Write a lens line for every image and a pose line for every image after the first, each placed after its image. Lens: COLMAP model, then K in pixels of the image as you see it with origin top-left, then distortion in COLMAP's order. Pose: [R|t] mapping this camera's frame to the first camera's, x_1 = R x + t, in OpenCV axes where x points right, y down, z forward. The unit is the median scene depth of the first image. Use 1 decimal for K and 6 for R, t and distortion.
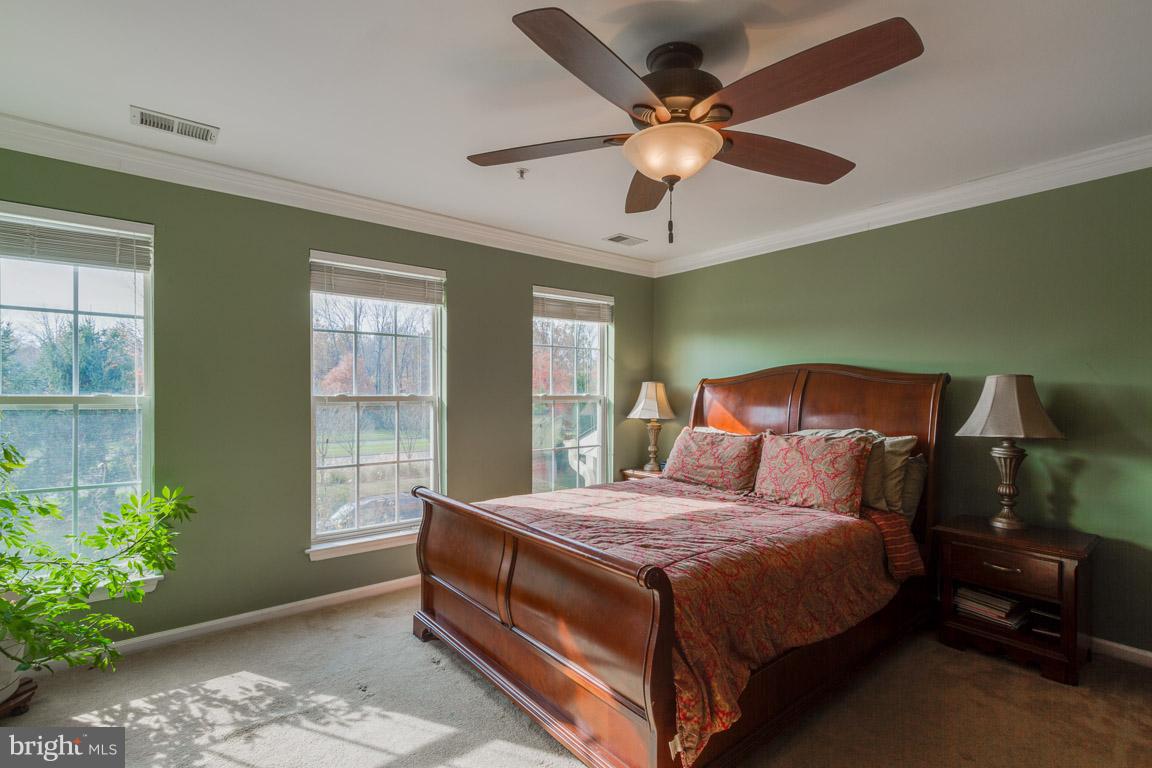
lens RADIAL K [[524.7, 0, 576.2], [0, 524.7, 400.3], [0, 0, 1]] dist [0.001308, -0.000553]
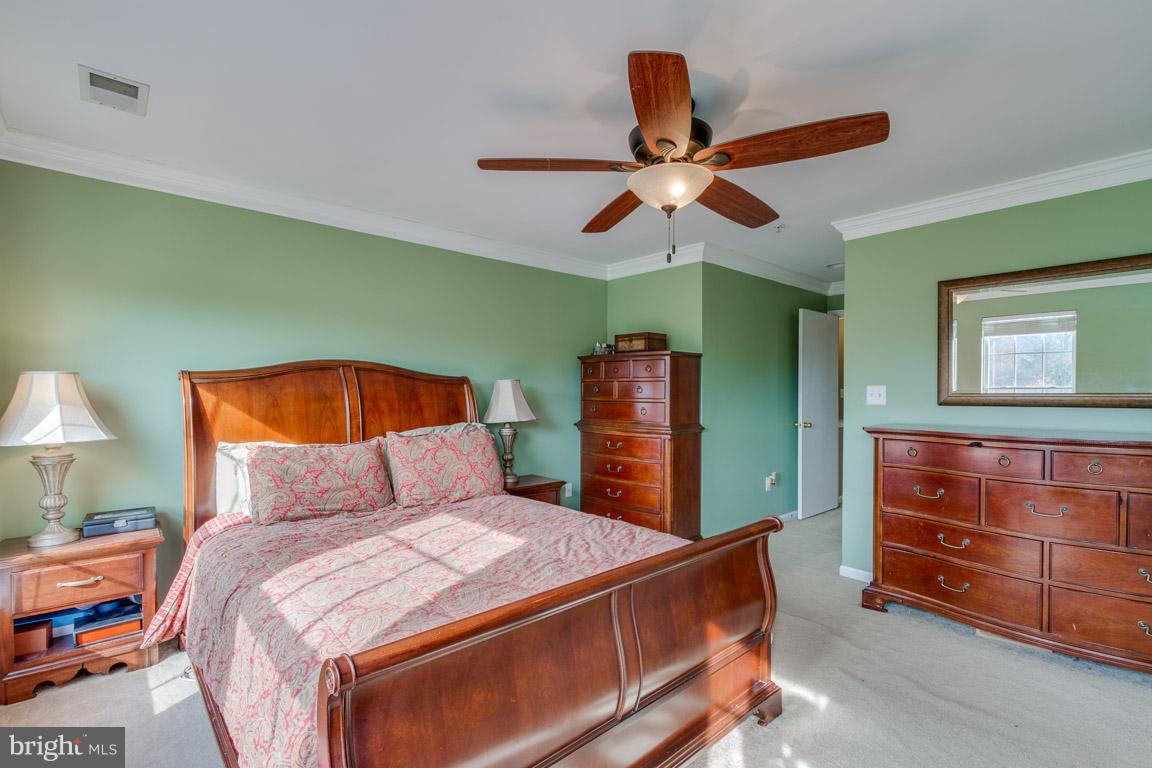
lens RADIAL K [[524.7, 0, 576.2], [0, 524.7, 400.3], [0, 0, 1]] dist [0.001308, -0.000553]
pose [[-0.040087, -0.020341, 0.998989, -0.609750], [0.022189, 0.999528, 0.021242, -0.011326], [-0.998950, 0.023018, -0.039616, 0.803382]]
